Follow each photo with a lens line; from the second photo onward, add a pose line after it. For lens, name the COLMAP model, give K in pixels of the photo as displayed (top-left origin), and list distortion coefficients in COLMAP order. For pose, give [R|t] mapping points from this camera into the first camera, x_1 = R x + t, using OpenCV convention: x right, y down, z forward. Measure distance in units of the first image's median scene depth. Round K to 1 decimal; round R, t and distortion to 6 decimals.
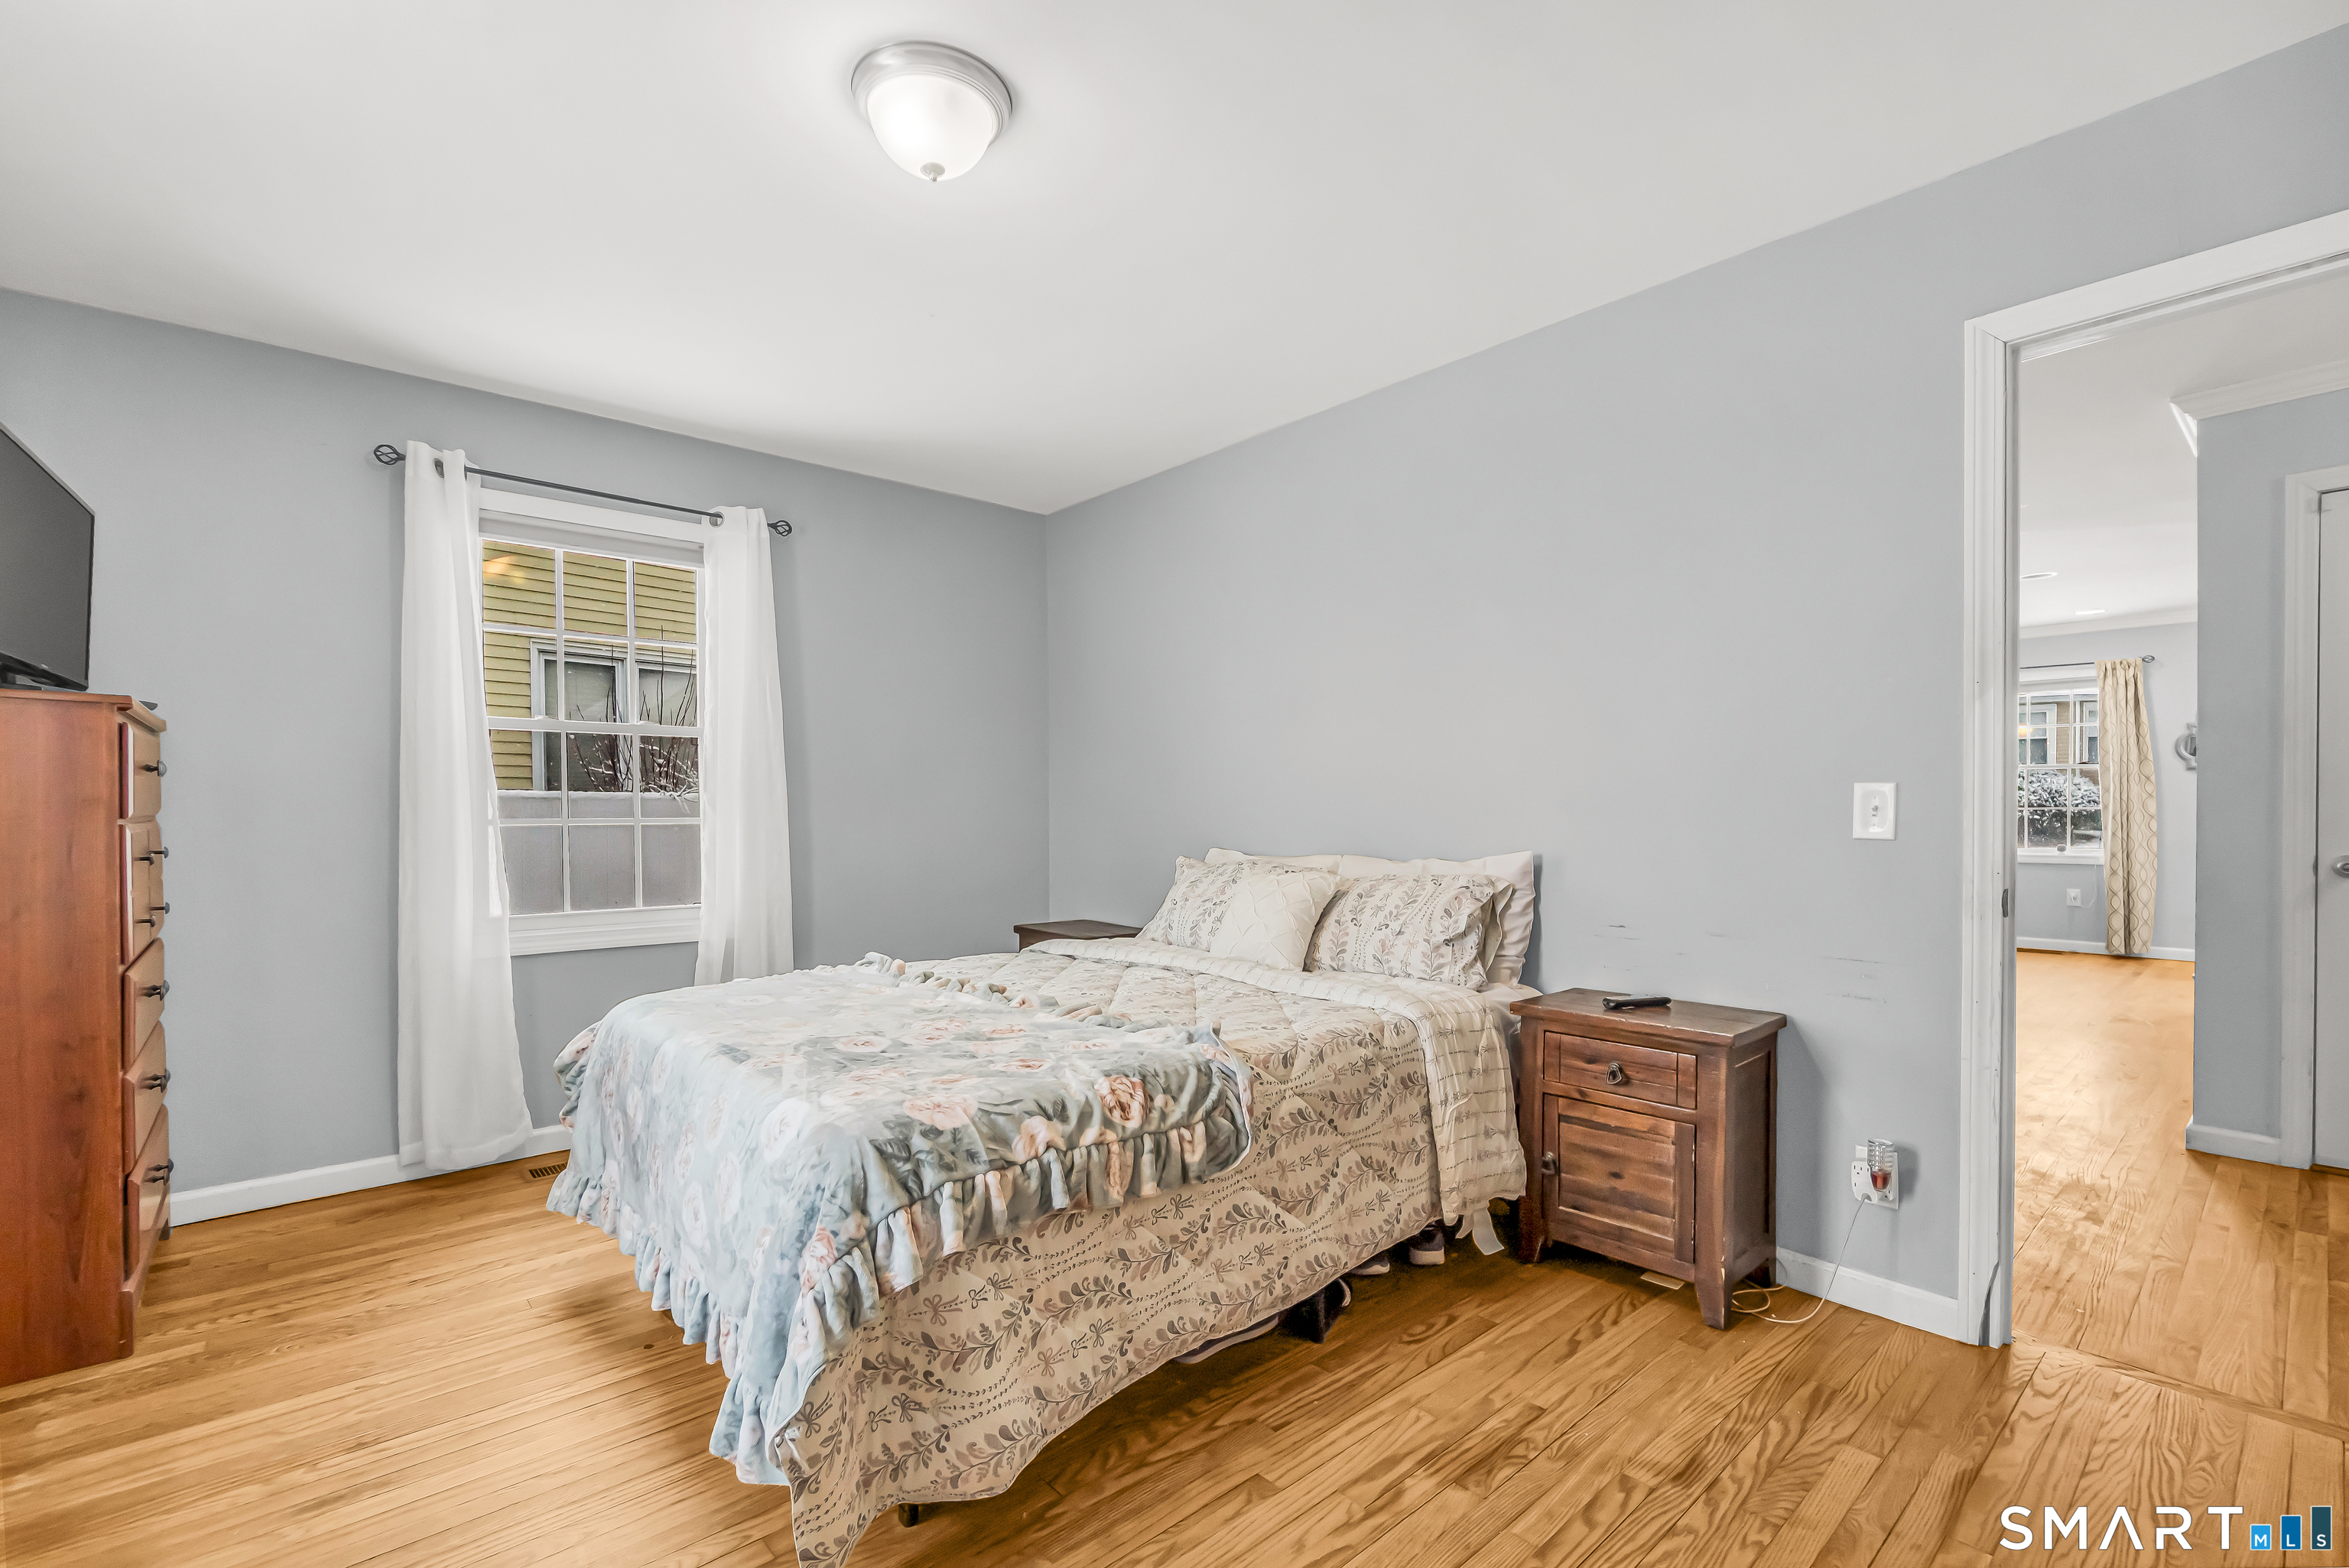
lens RADIAL K [[1017.8, 0, 1170.9], [0, 1017.8, 815.9], [0, 0, 1]] dist [-0.016028, 0.000062]
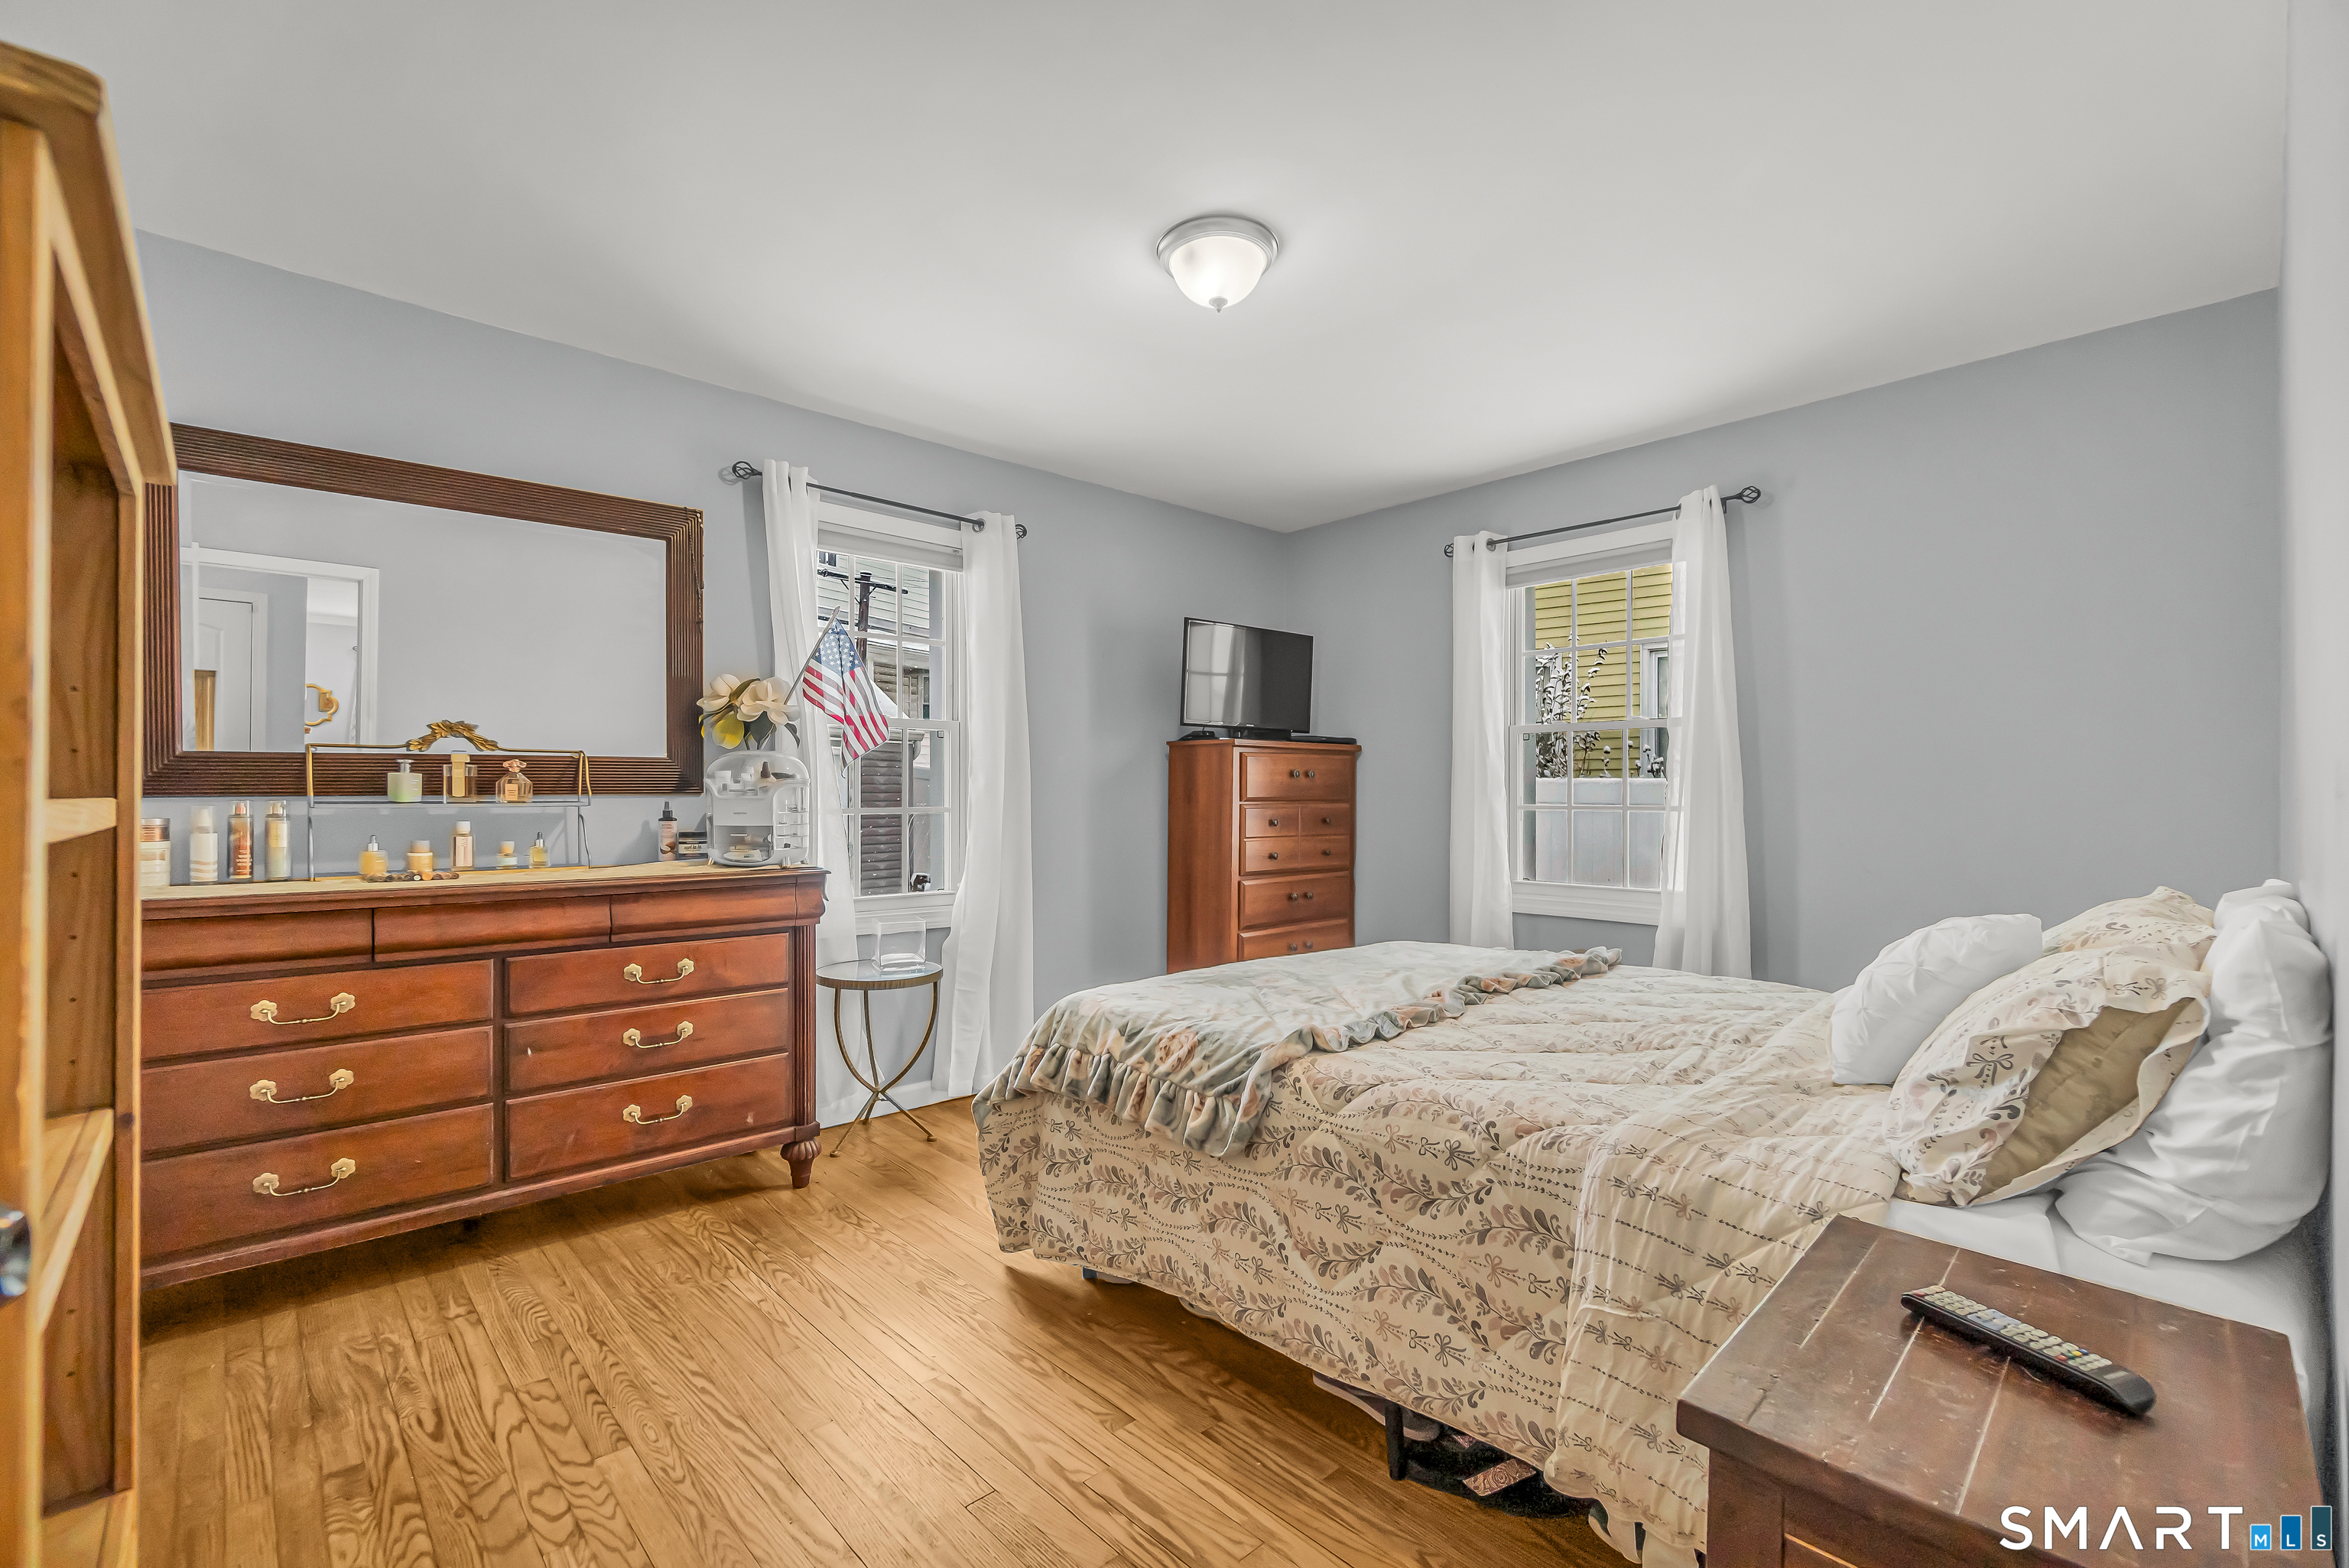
lens RADIAL K [[1018.0, 0, 1174.5], [0, 1018.0, 784.0], [0, 0, 1]] dist [-0.012640, 0.000122]
pose [[0.037926, -0.011094, -0.999219, 0.976675], [-0.011688, 0.999865, -0.011545, -0.006650], [0.999212, 0.012117, 0.037791, 0.834488]]
